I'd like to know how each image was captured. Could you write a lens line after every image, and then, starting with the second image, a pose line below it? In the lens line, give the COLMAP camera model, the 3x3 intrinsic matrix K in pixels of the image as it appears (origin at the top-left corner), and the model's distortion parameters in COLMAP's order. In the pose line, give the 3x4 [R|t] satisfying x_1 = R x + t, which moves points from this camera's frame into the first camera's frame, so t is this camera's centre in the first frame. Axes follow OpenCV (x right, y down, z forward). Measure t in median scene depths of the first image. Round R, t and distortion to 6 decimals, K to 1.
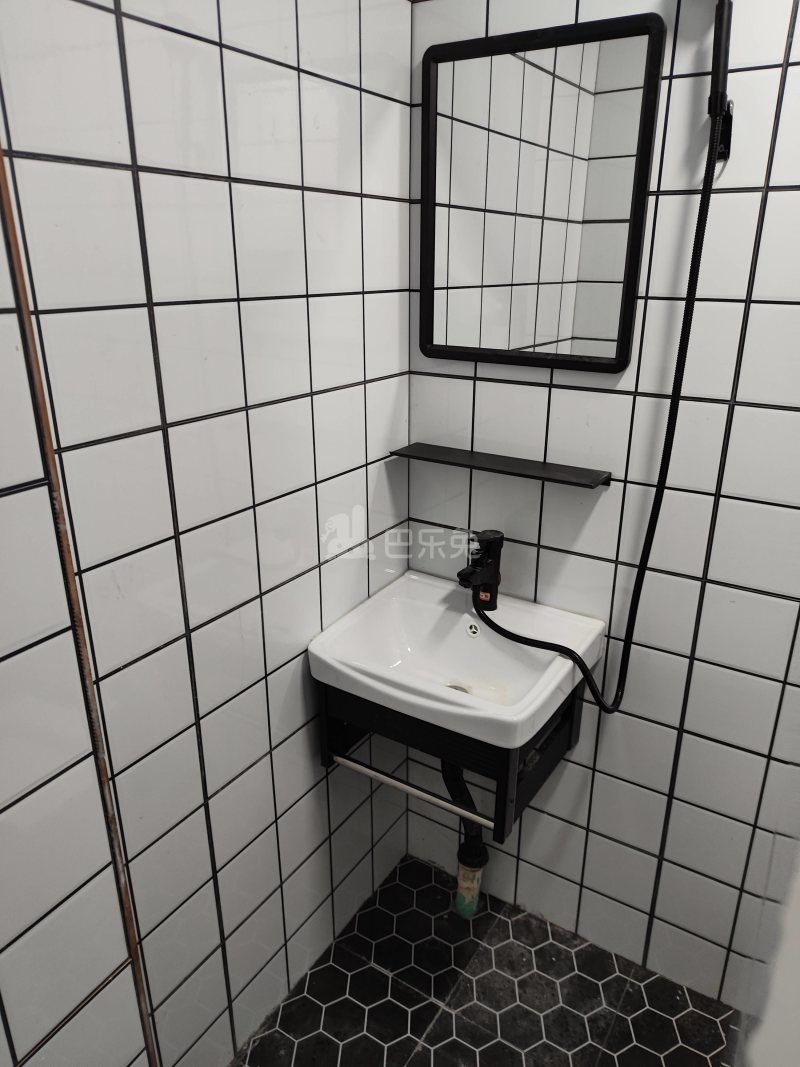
lens RADIAL K [[748.7, 0, 420.5], [0, 748.7, 550.8], [0, 0, 1]] dist [0.009468, -0.010575]
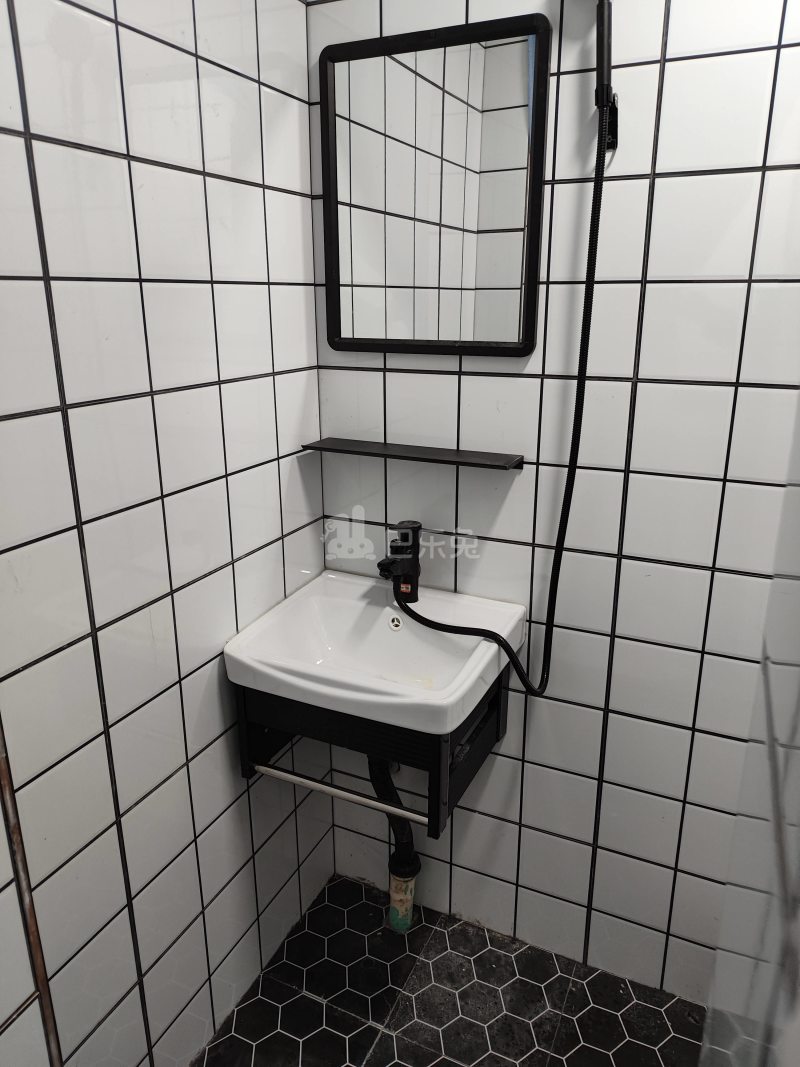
lens RADIAL K [[748.7, 0, 410.7], [0, 748.7, 527.3], [0, 0, 1]] dist [0.009468, -0.010575]
pose [[0.992692, -0.043789, 0.112451, -0.014933], [0.051479, 0.996463, -0.066420, 0.050260], [-0.109145, 0.071724, 0.991435, 0.018942]]
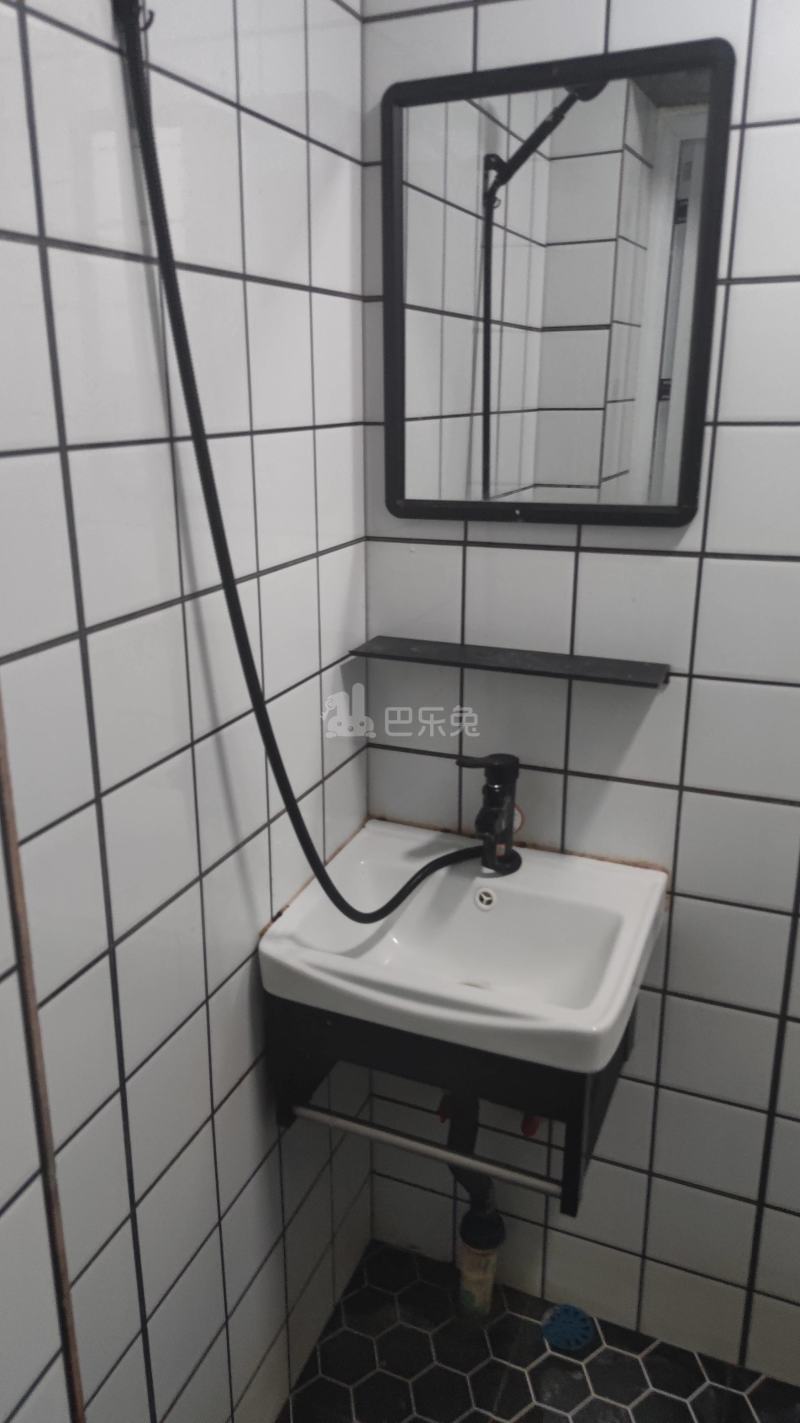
lens RADIAL K [[1021.7, 0, 387.5], [0, 1021.7, 715.7], [0, 0, 1]] dist [0.048863, -0.036748]
pose [[0.989023, -0.060236, 0.134928, -0.146482], [0.068370, 0.996060, -0.056481, -0.018227], [-0.130994, 0.065086, 0.989244, 0.063529]]
